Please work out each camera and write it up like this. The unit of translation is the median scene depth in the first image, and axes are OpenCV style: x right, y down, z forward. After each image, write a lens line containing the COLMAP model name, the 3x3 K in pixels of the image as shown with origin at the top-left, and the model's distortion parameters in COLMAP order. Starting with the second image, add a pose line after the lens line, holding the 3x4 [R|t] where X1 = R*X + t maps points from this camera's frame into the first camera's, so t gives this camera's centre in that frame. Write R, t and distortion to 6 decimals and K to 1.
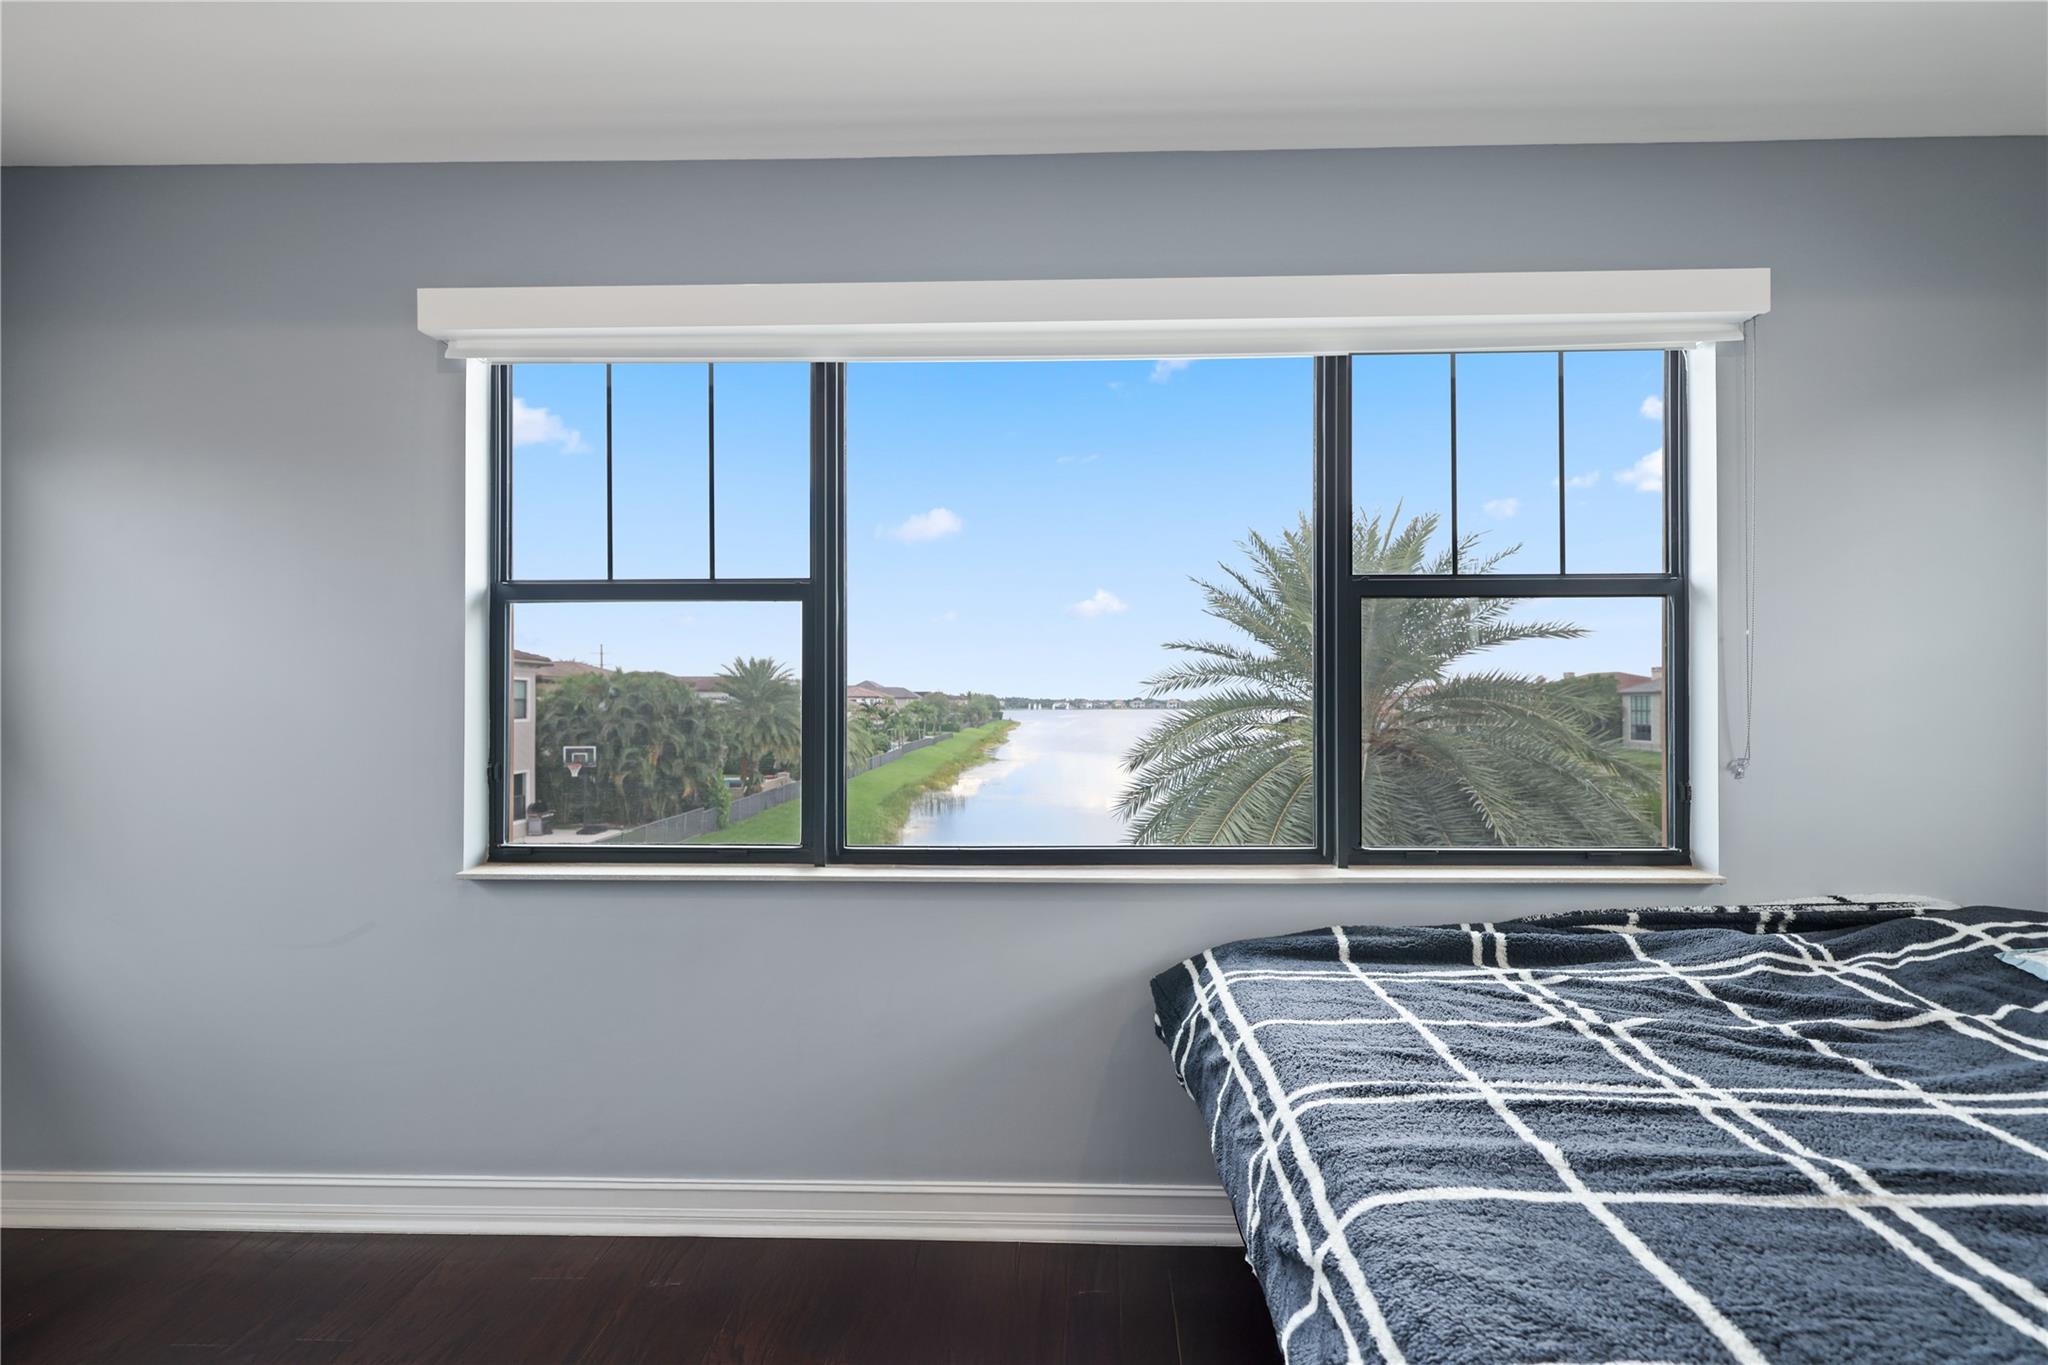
lens RADIAL K [[885.3, 0, 1039.8], [0, 885.3, 701.8], [0, 0, 1]] dist [-0.000717, 0.000025]
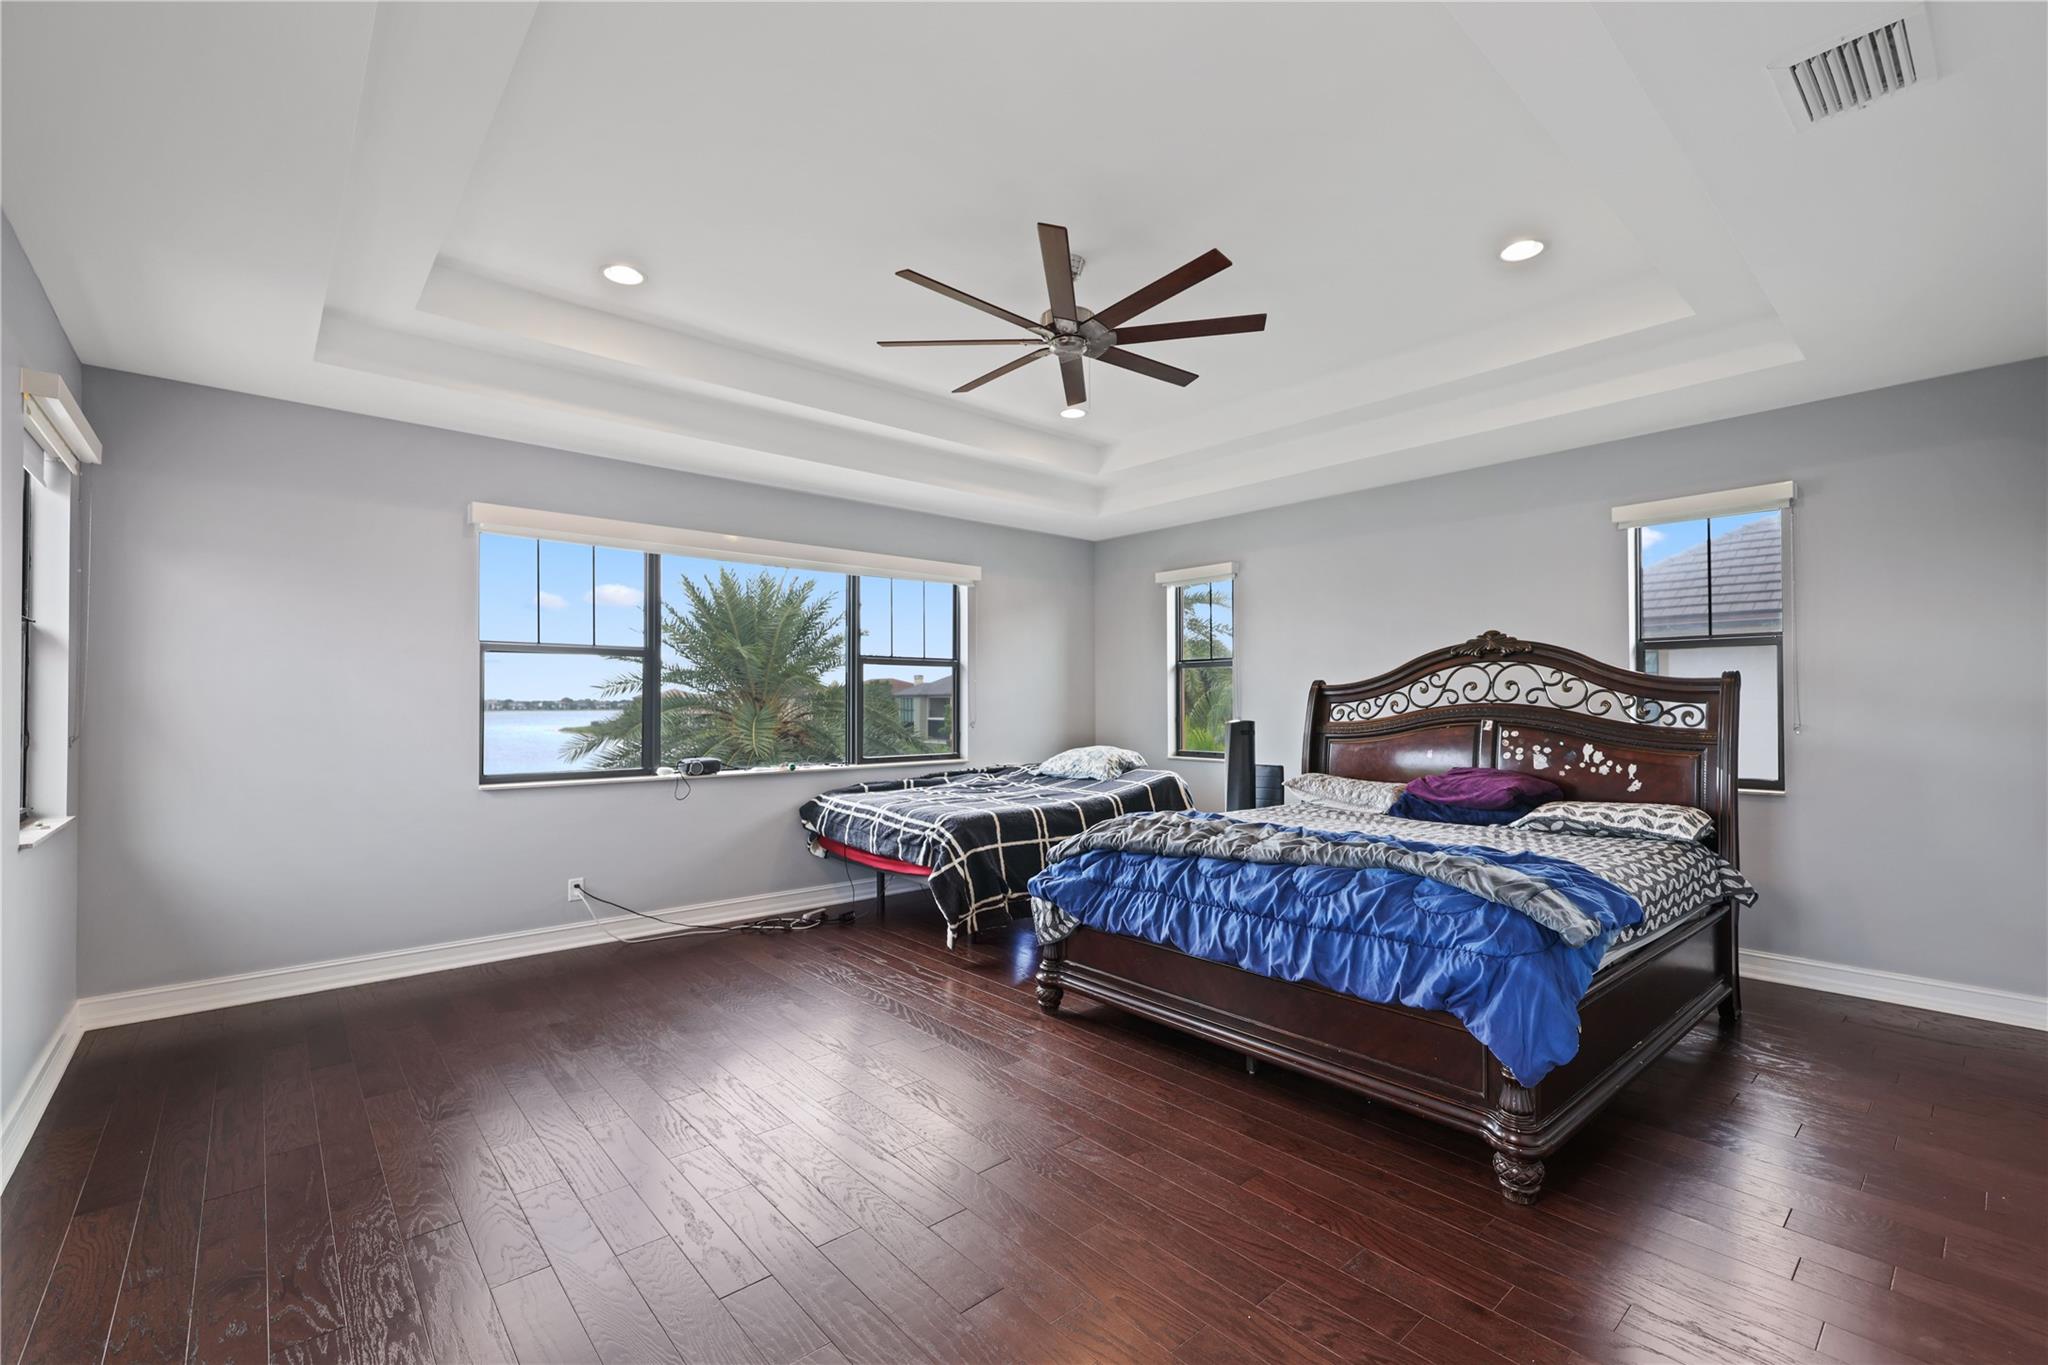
lens RADIAL K [[885.3, 0, 1070.5], [0, 885.3, 688.8], [0, 0, 1]] dist [-0.000717, 0.000025]
pose [[0.707735, 0.013585, 0.706347, -1.245722], [-0.002507, 0.999857, -0.016718, -0.000987], [-0.706473, 0.010061, 0.707668, -1.542288]]
